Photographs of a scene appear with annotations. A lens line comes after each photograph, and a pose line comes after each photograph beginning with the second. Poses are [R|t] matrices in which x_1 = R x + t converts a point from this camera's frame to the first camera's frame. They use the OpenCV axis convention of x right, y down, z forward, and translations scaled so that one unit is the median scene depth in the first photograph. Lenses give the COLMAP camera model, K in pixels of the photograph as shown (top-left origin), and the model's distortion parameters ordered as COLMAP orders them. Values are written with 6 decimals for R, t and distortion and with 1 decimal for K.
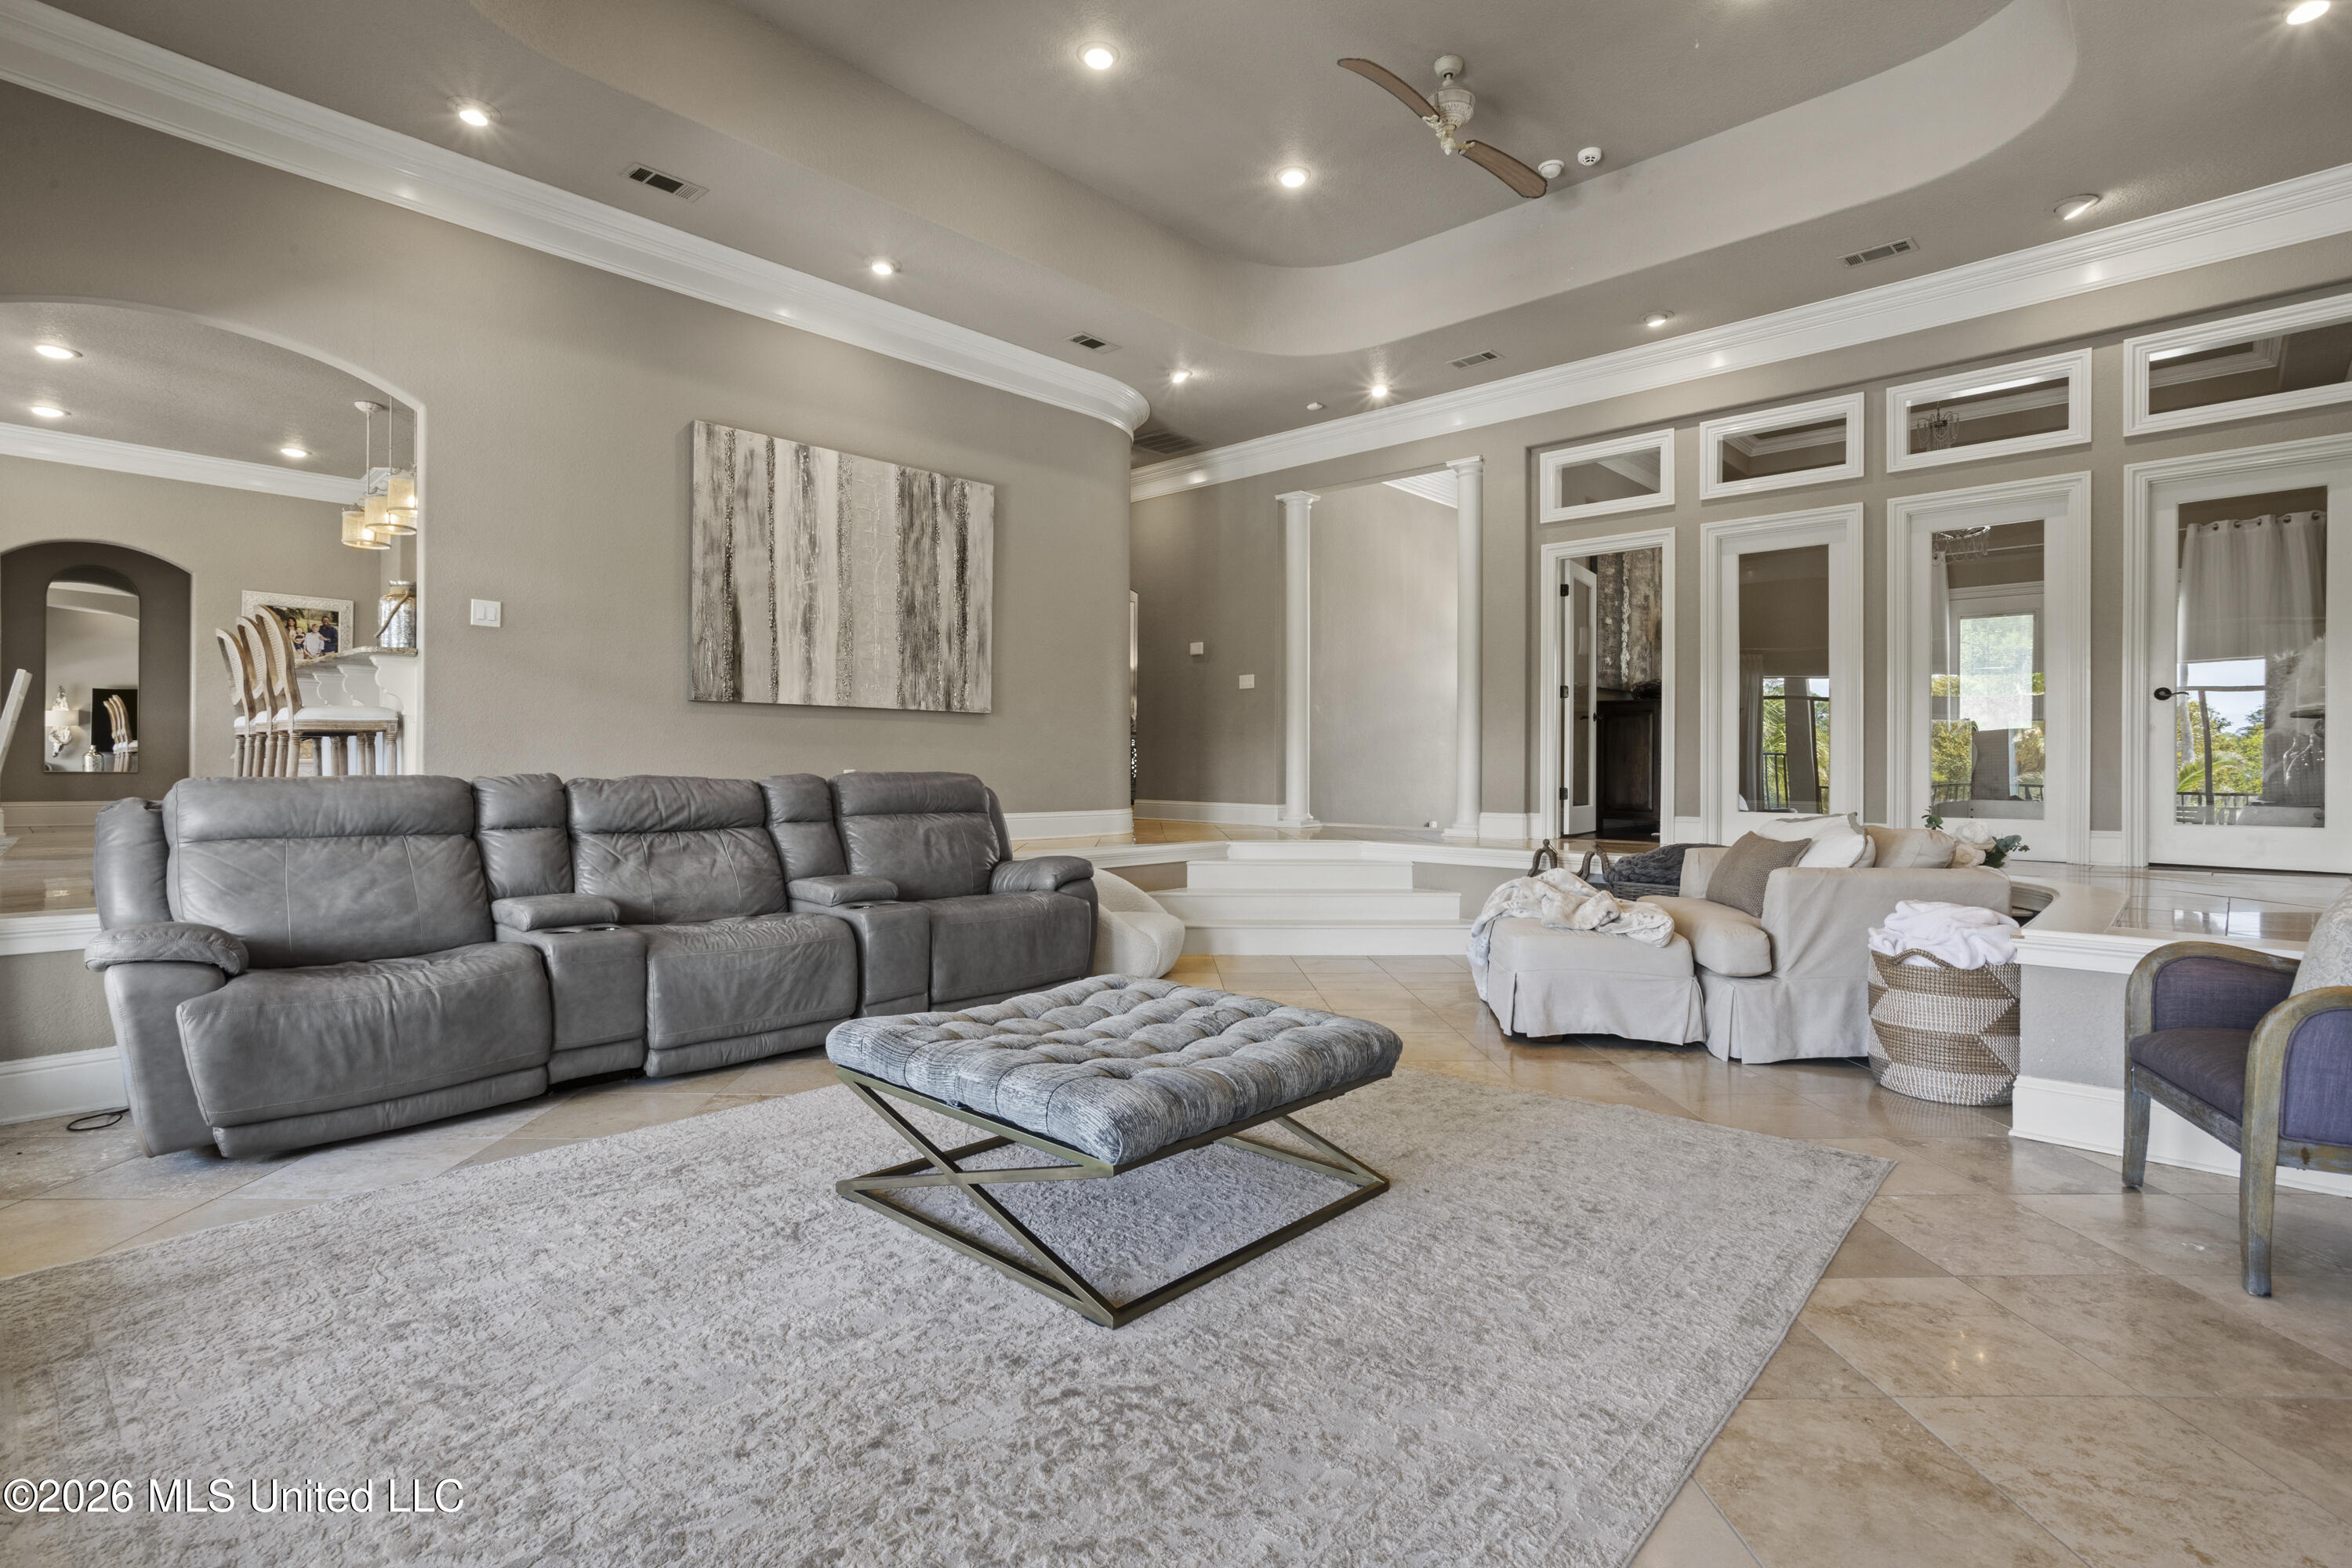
lens RADIAL K [[1134.2, 0, 1160.8], [0, 1134.2, 783.8], [0, 0, 1]] dist [-0.059256, 0.043144]
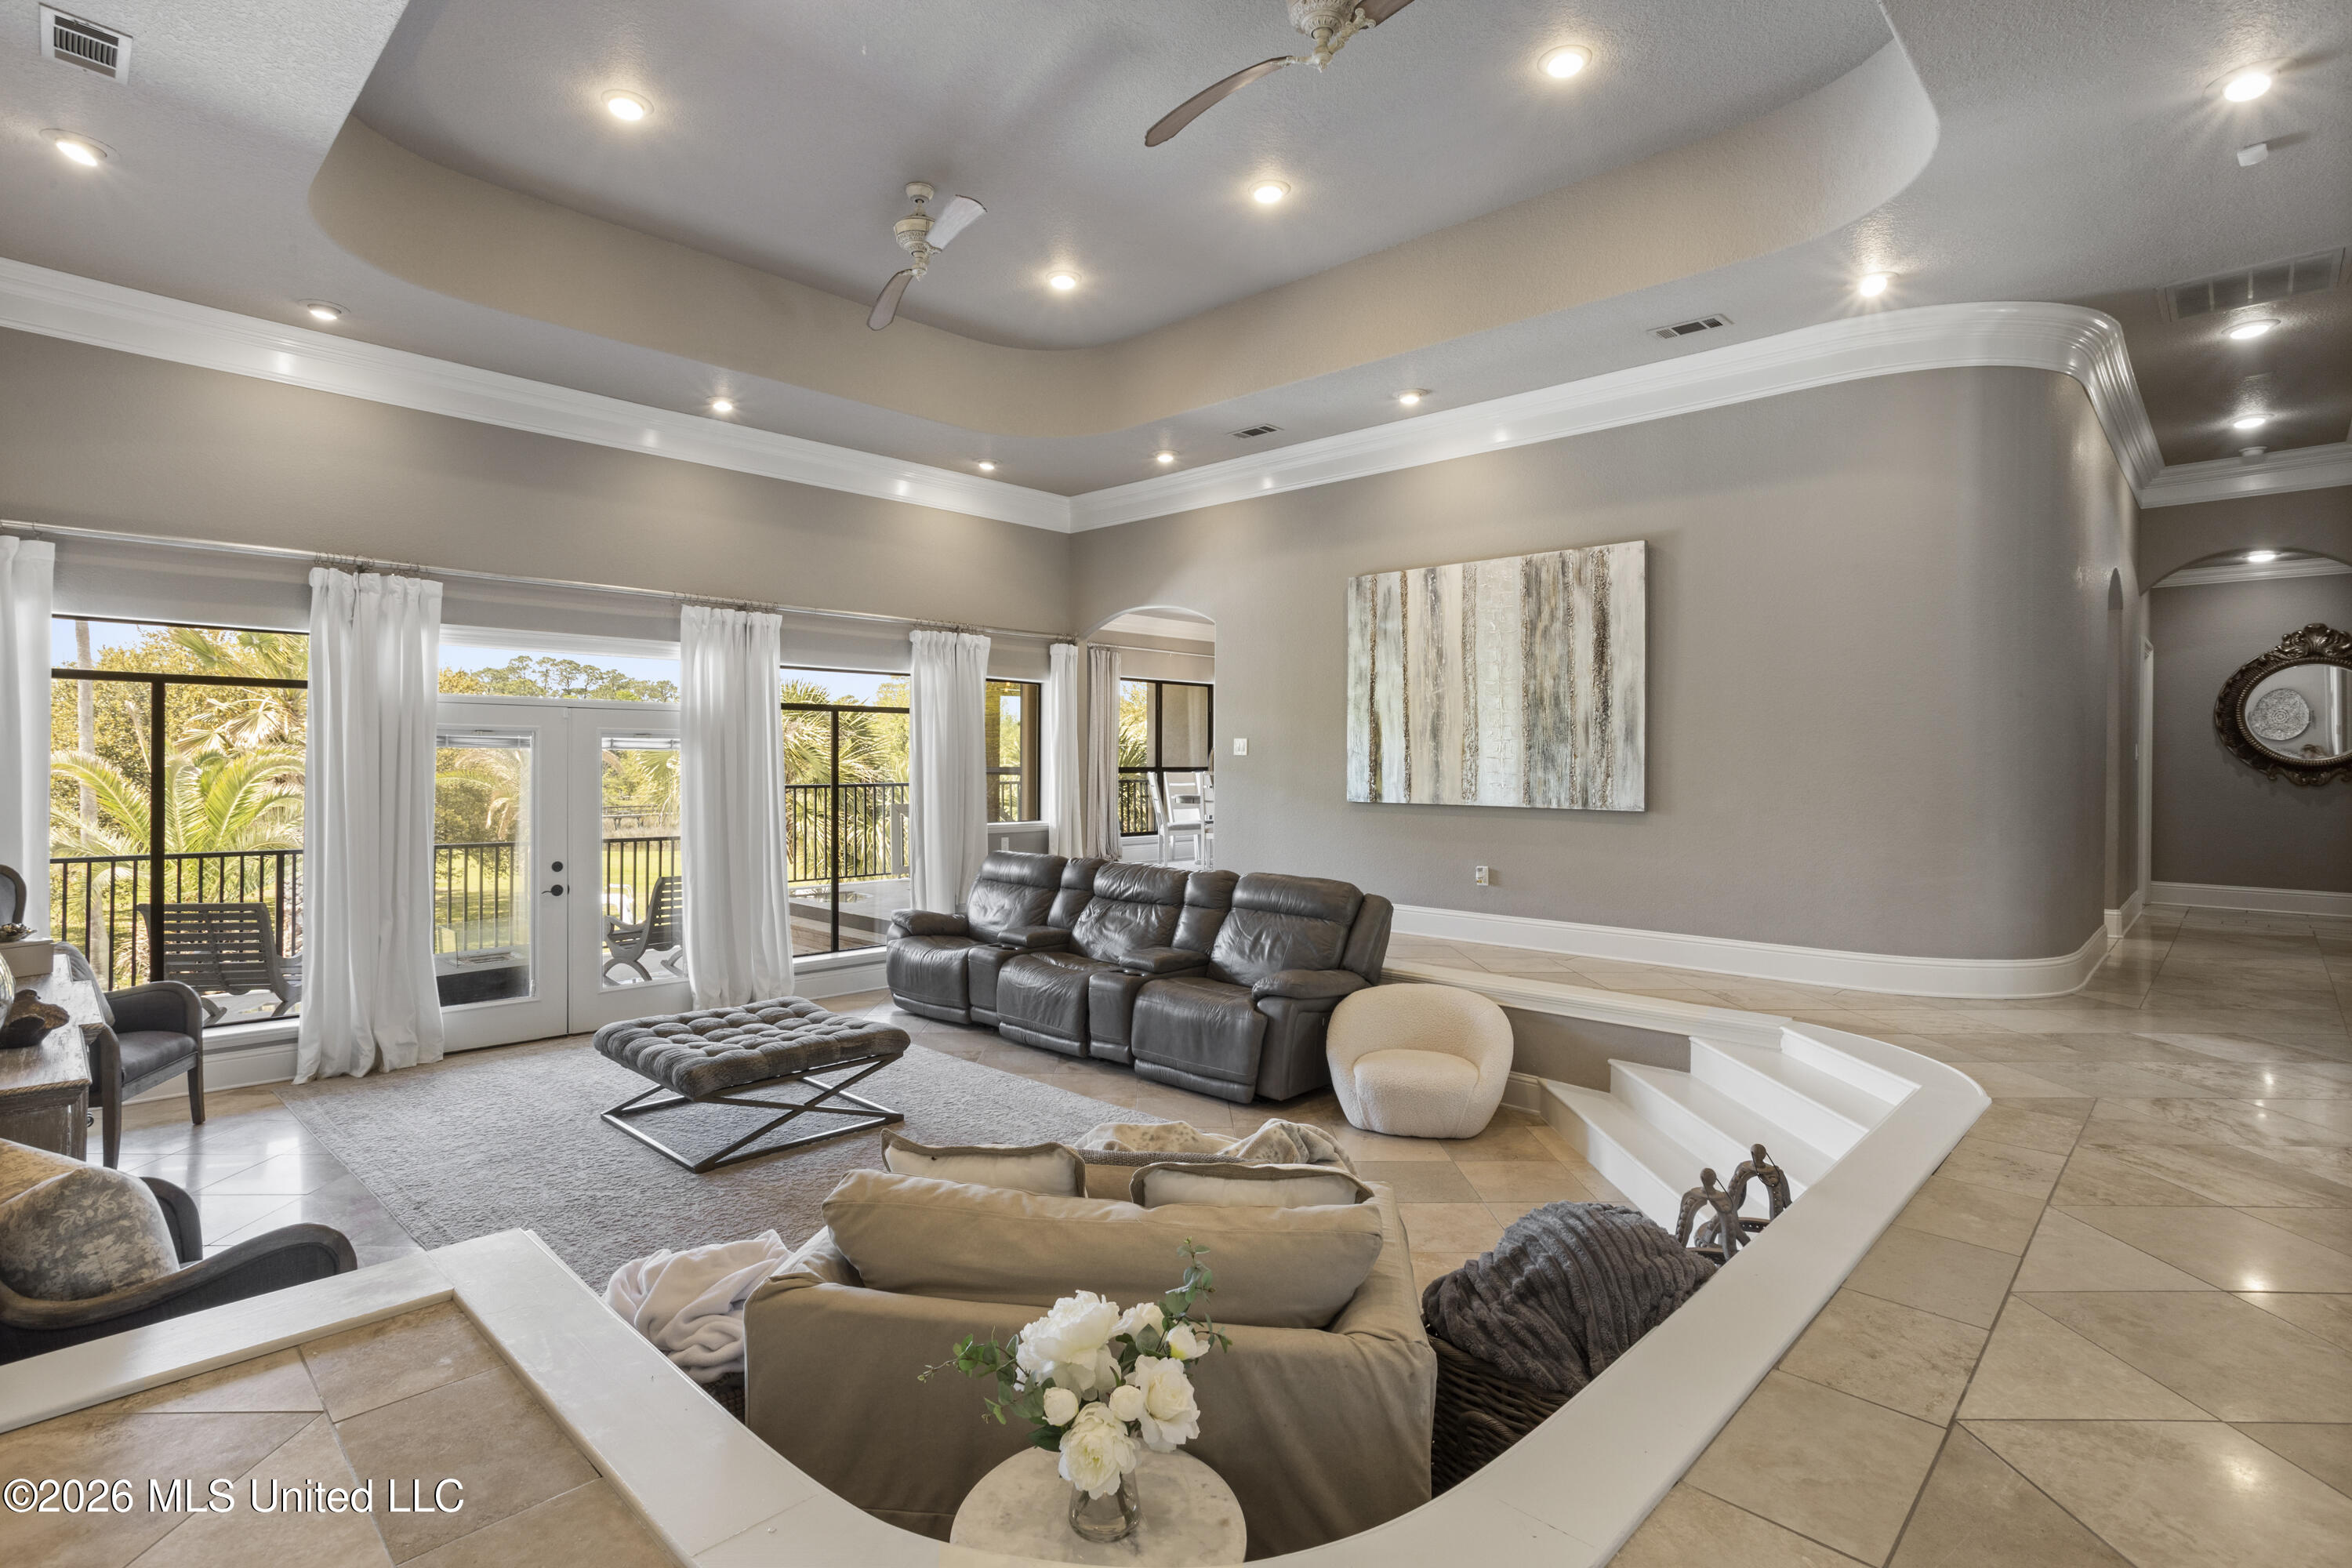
lens RADIAL K [[1145.4, 0, 1164.0], [0, 1145.4, 790.6], [0, 0, 1]] dist [-0.040238, 0.028848]
pose [[-0.022414, 0.024146, -0.999457, 0.798570], [-0.018270, 0.999531, 0.024558, -0.104765], [0.999582, 0.018811, -0.021962, 0.754313]]
